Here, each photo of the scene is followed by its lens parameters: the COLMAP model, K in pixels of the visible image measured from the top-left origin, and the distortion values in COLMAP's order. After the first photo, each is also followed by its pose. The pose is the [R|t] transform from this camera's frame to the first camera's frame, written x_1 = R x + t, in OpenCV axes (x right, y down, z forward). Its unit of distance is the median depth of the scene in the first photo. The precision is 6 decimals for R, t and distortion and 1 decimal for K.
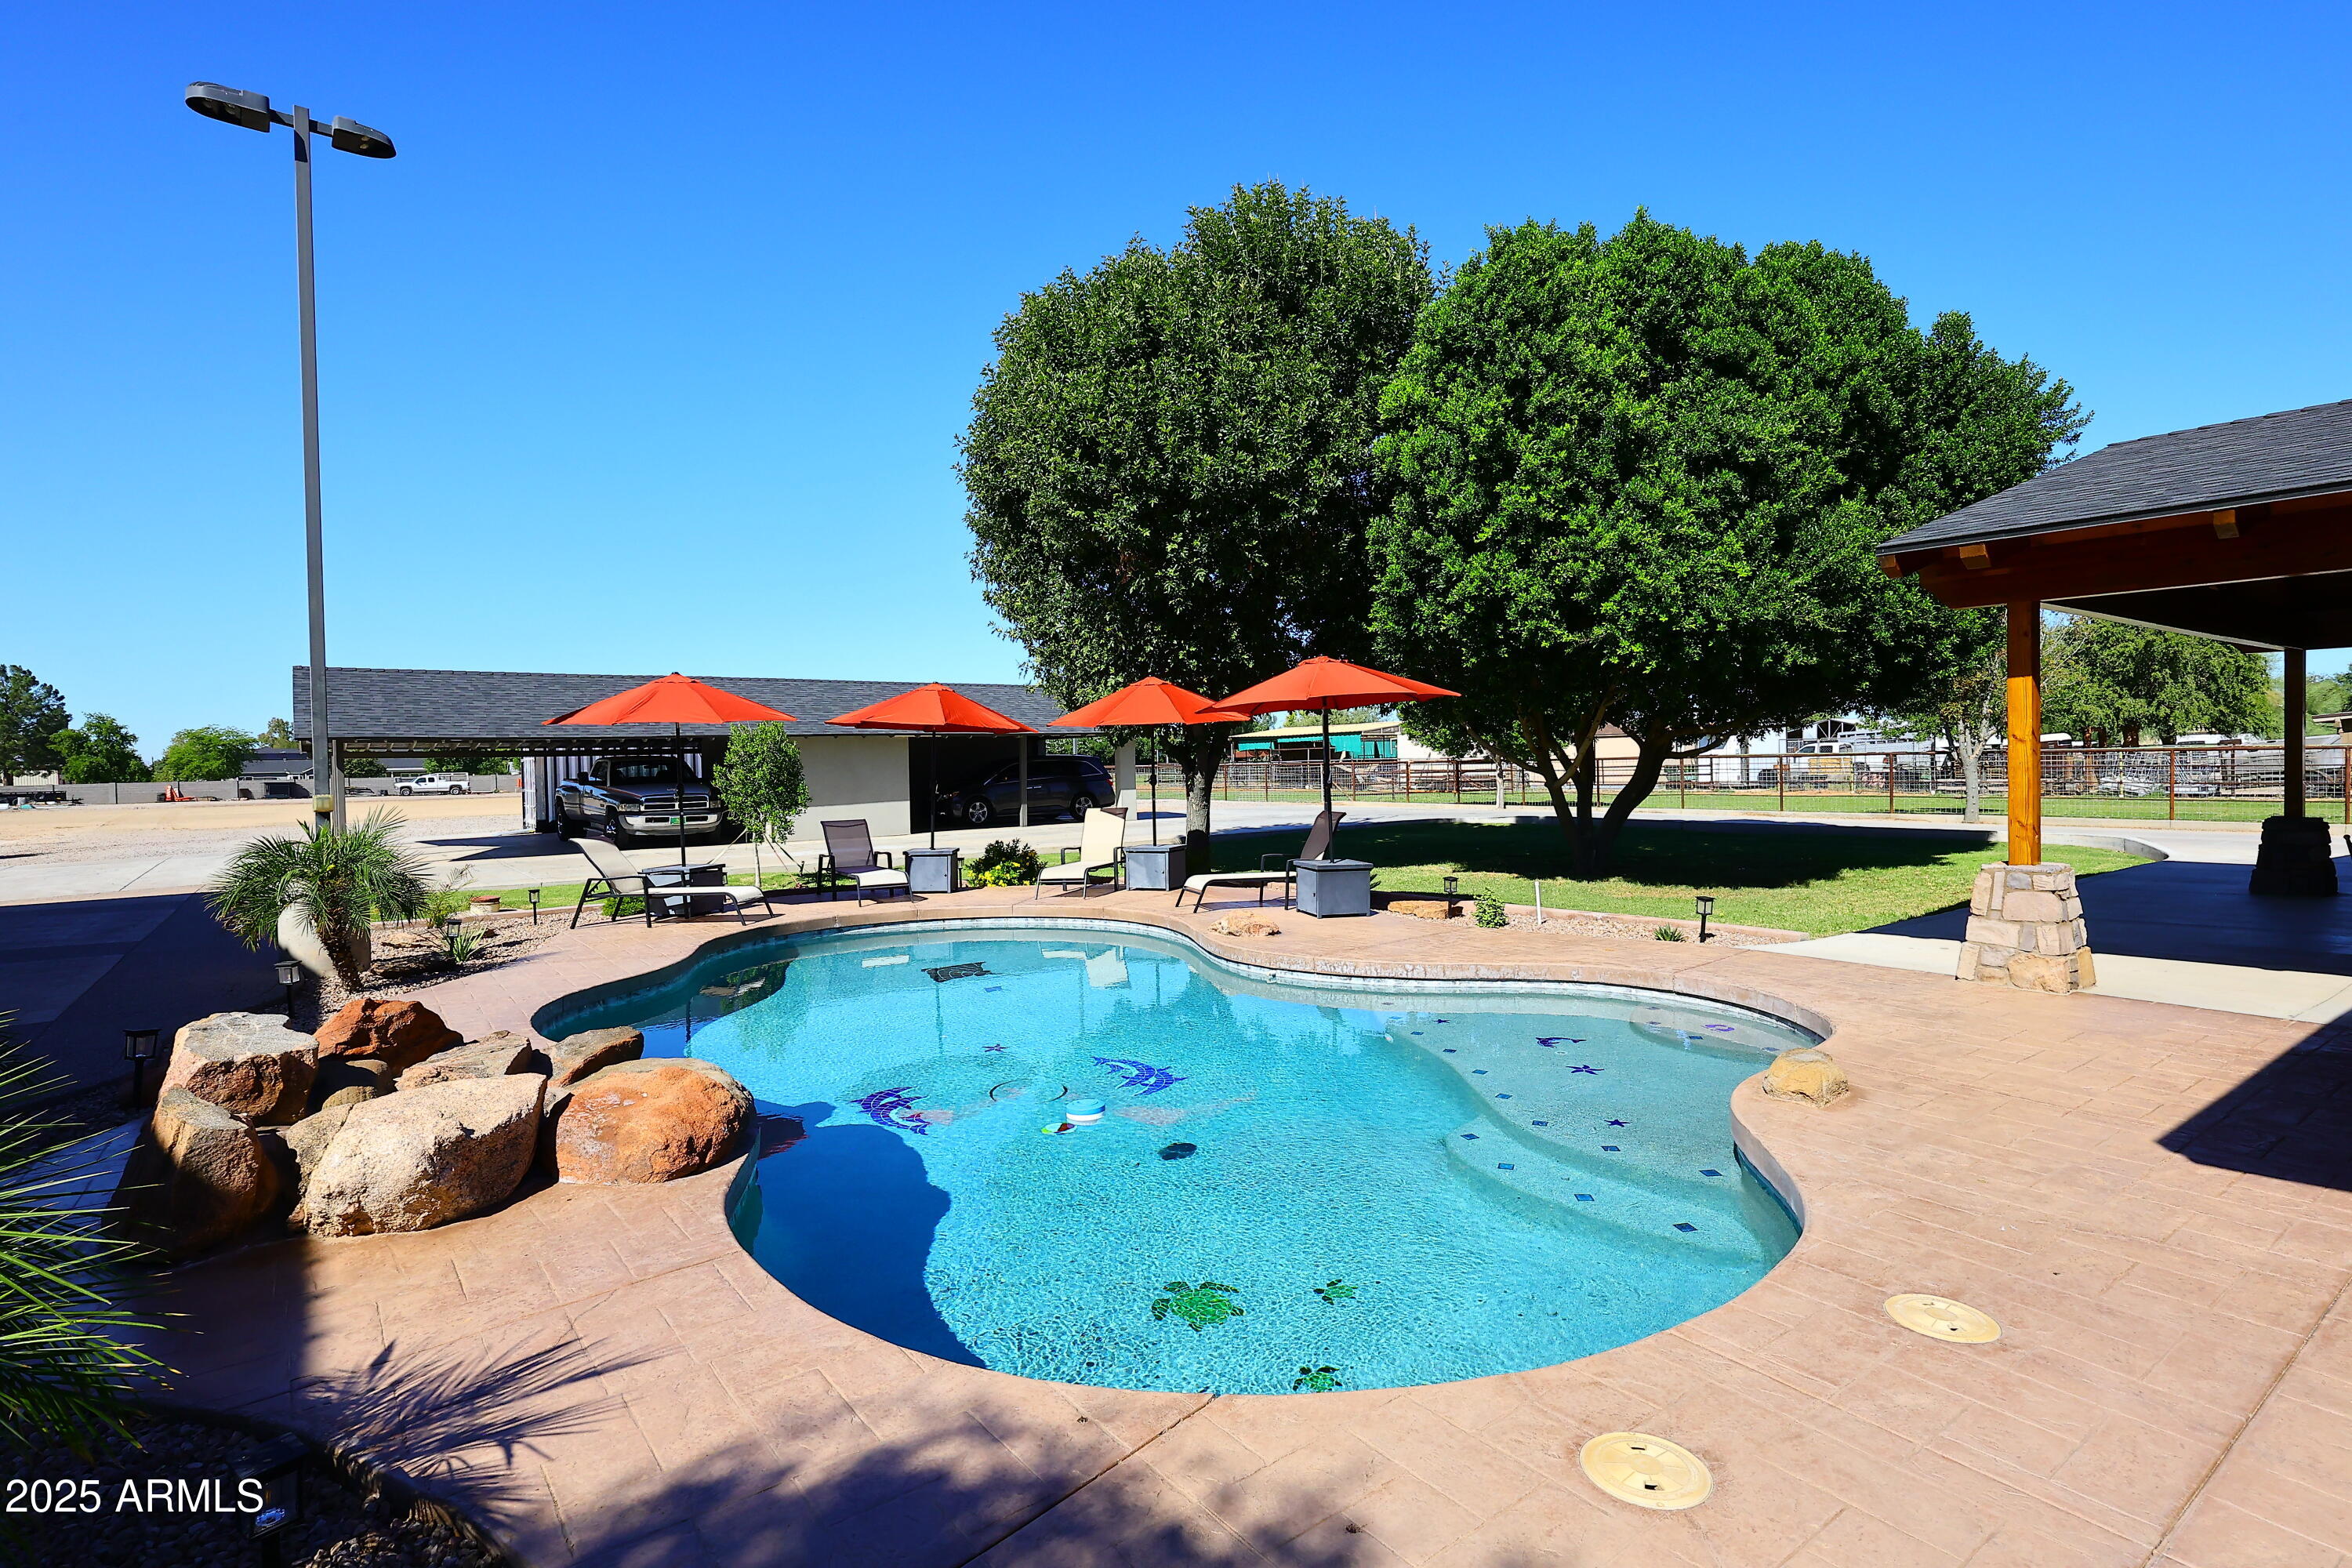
lens RADIAL K [[1172.7, 0, 1179.7], [0, 1172.7, 785.9], [0, 0, 1]] dist [0.005684, -0.001985]
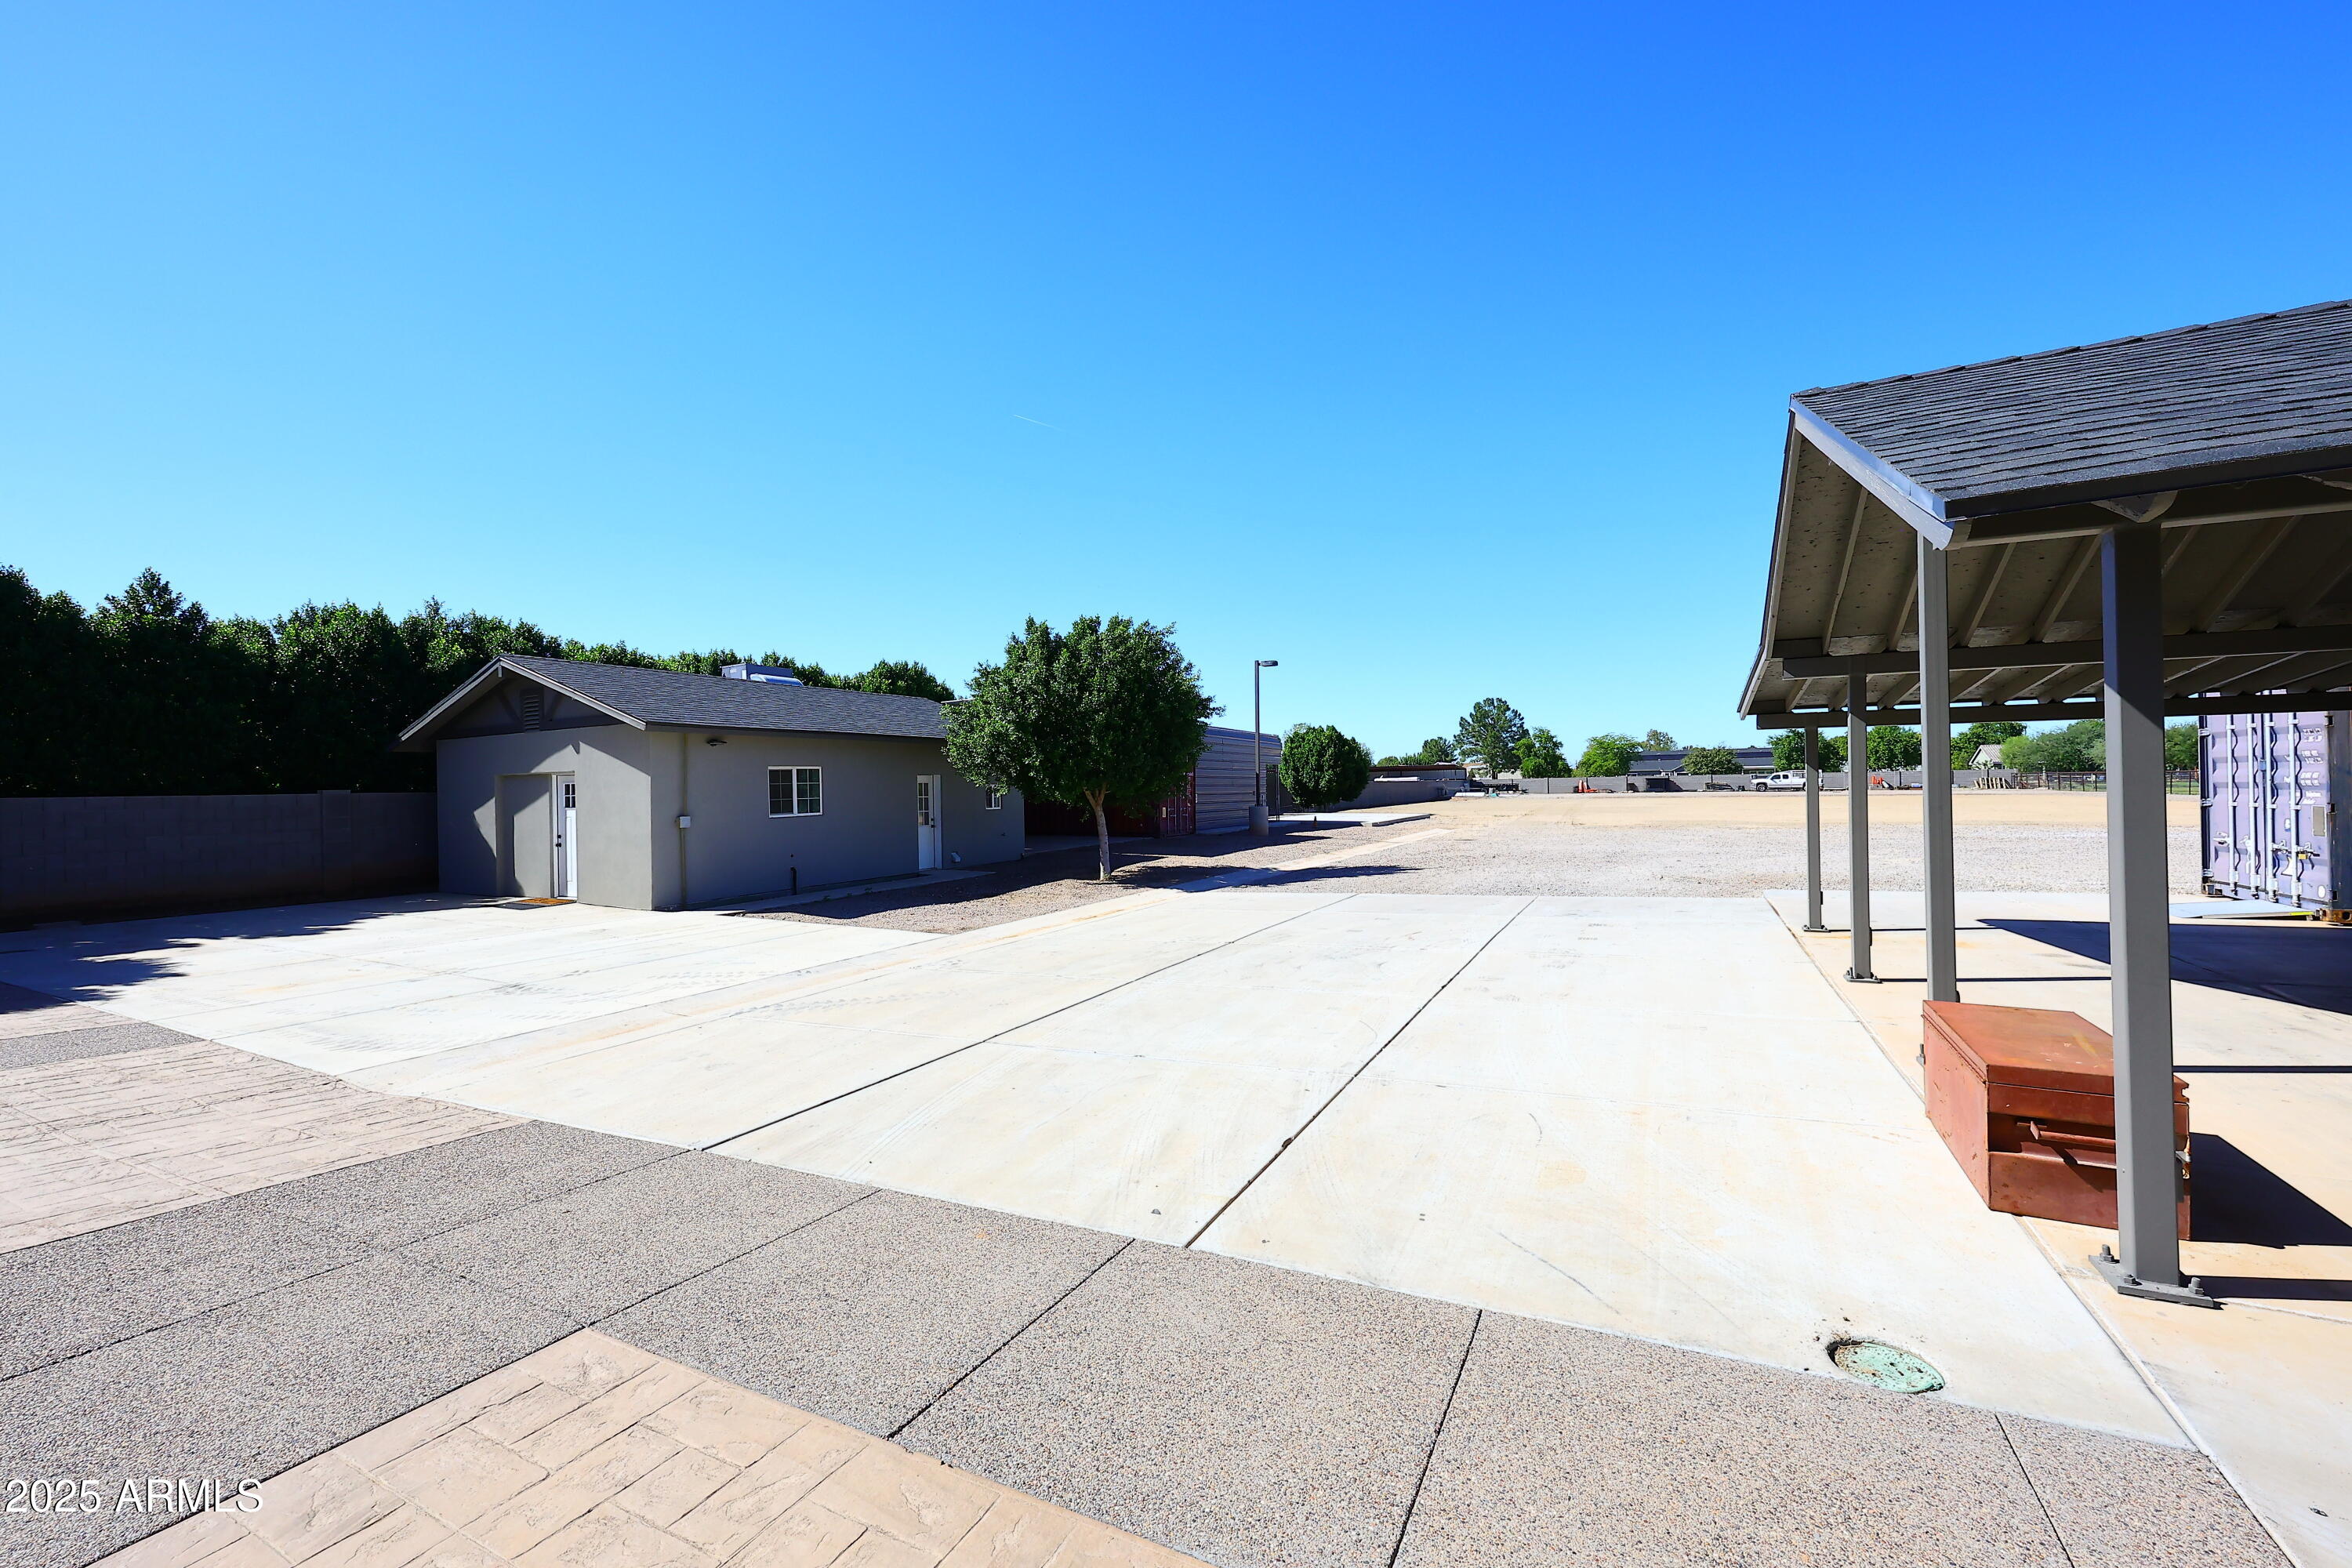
lens RADIAL K [[945.3, 0, 1176.0], [0, 945.3, 783.5], [0, 0, 1]] dist [-0.000361, -0.000075]
pose [[0.435283, 0.009323, -0.900245, -0.936923], [-0.007061, 0.999951, 0.006942, -0.005020], [0.900266, 0.003334, 0.435328, 1.170229]]
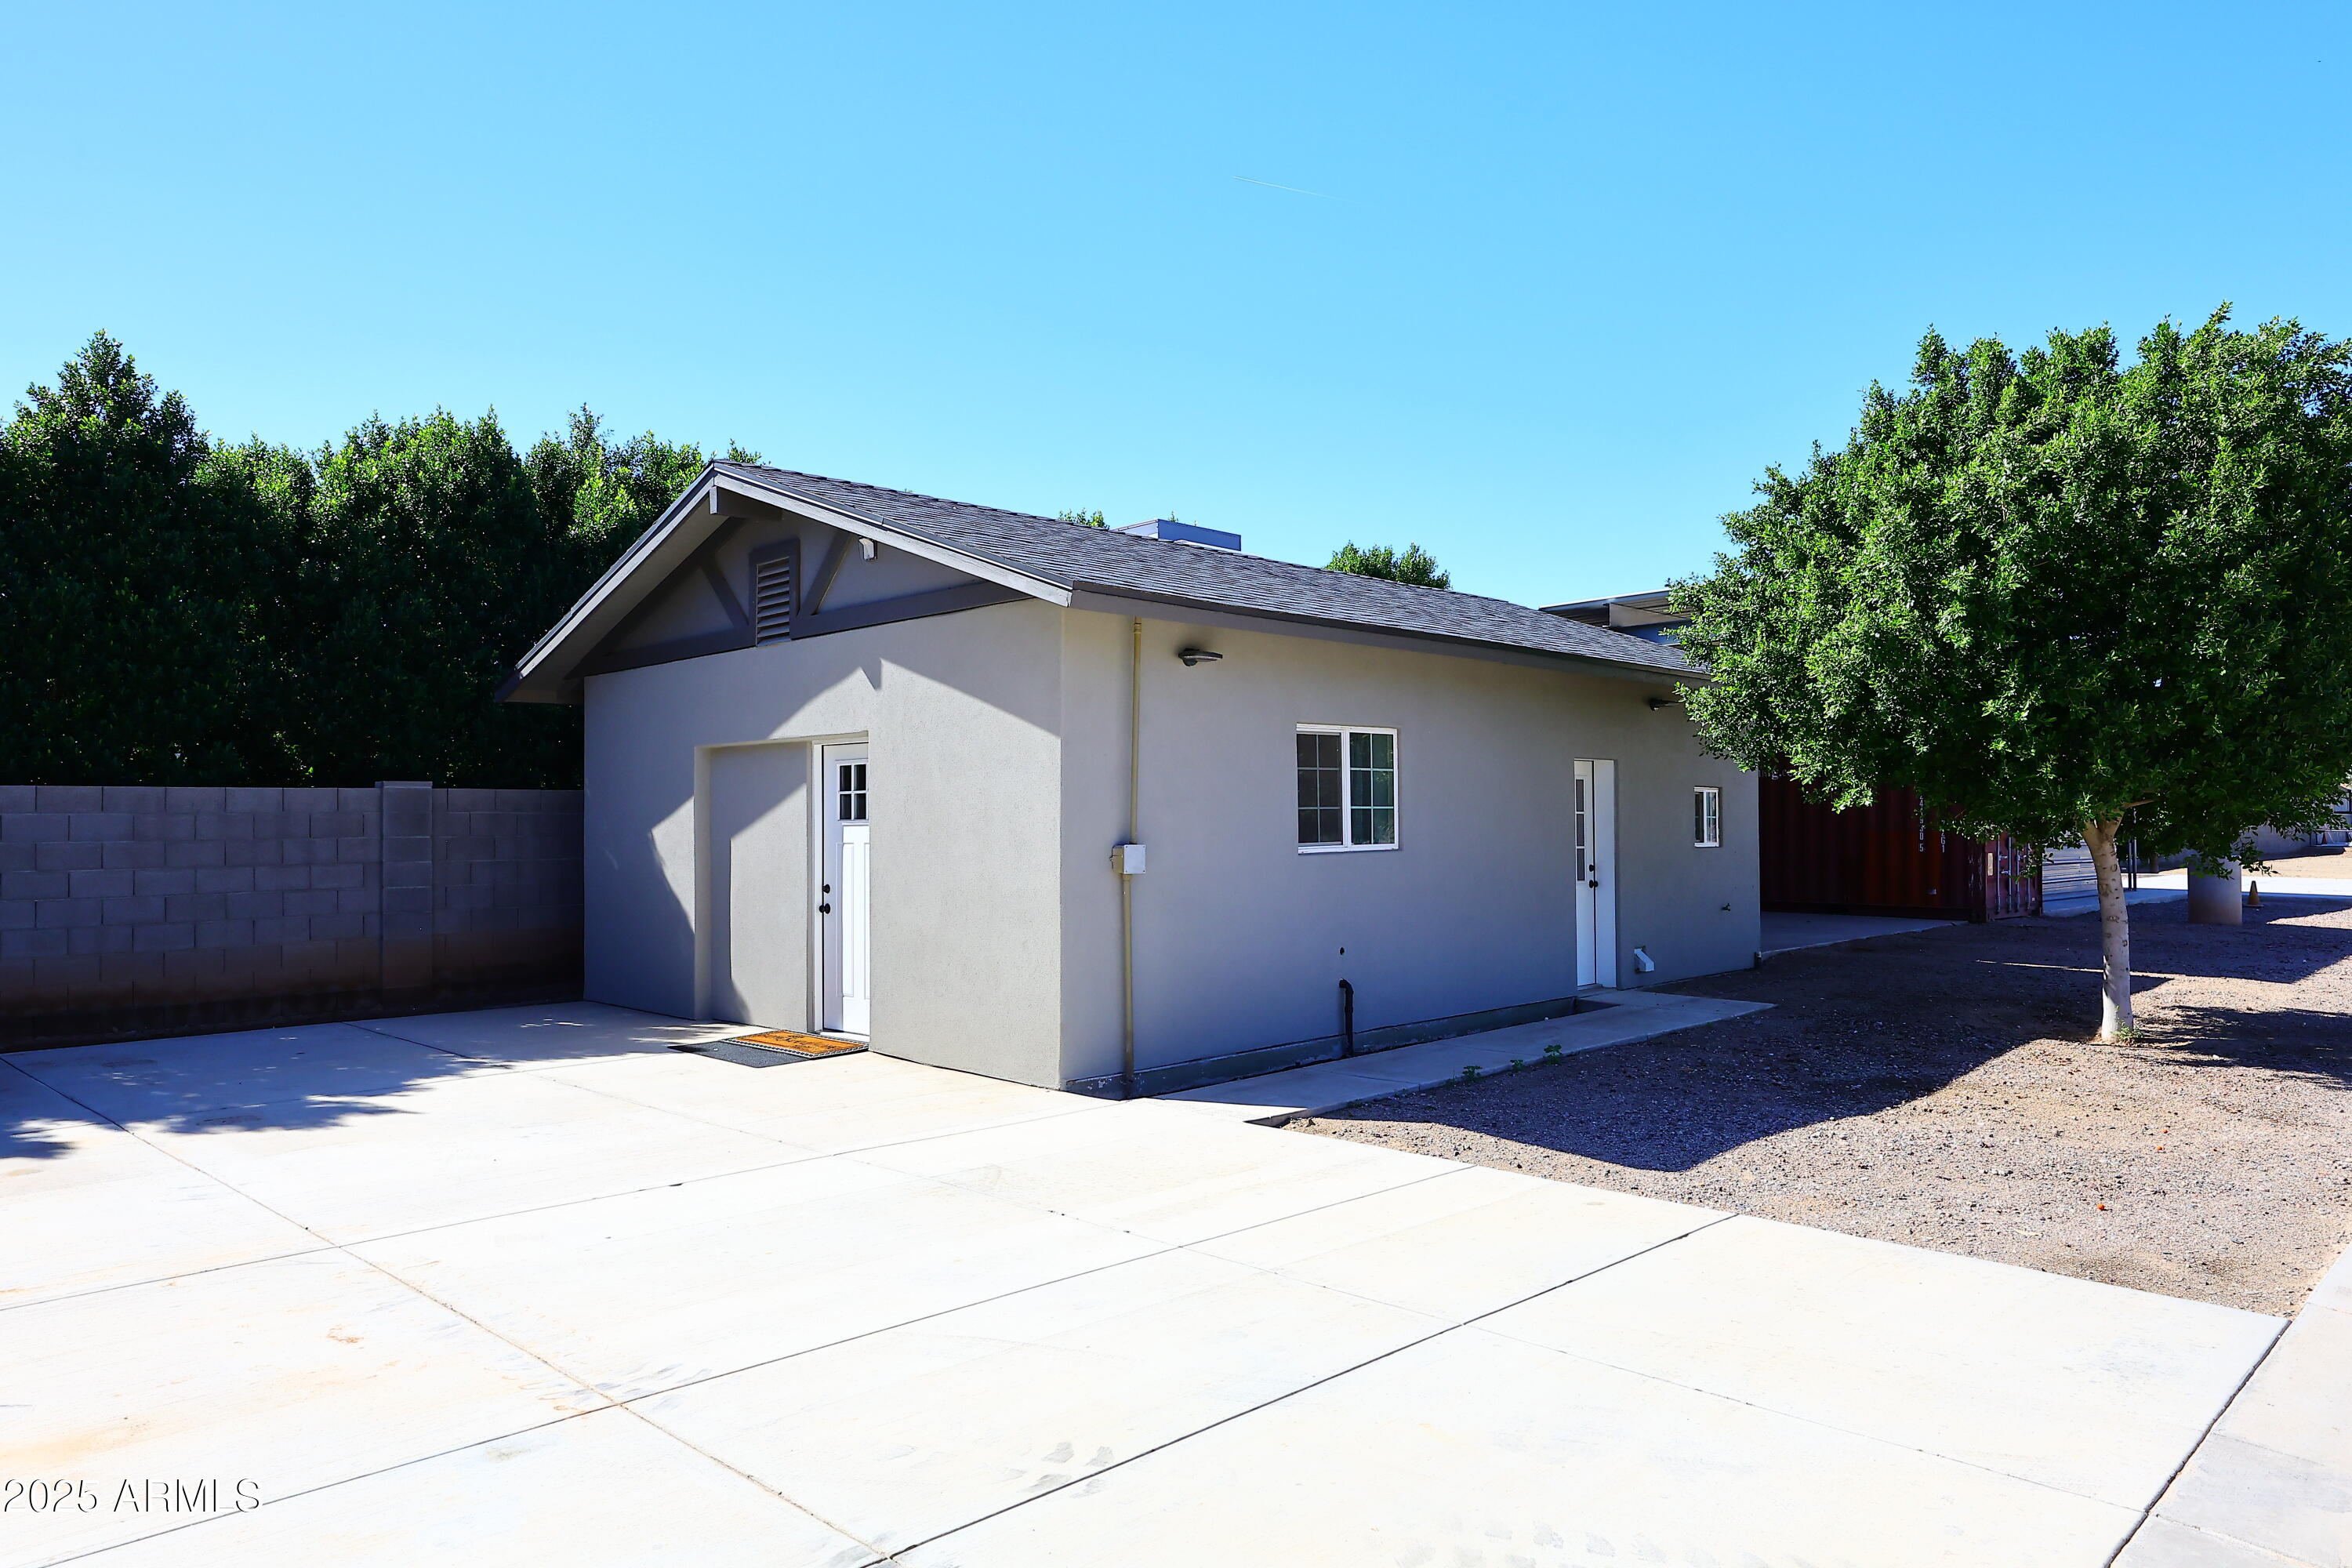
lens RADIAL K [[1514.9, 0, 1189.3], [0, 1514.9, 796.8], [0, 0, 1]] dist [-0.004030, 0.002212]
pose [[0.168381, 0.001049, -0.985721, -1.488995], [-0.016486, 0.999863, -0.001752, 0.023129], [0.985584, 0.016545, 0.168375, 1.048819]]
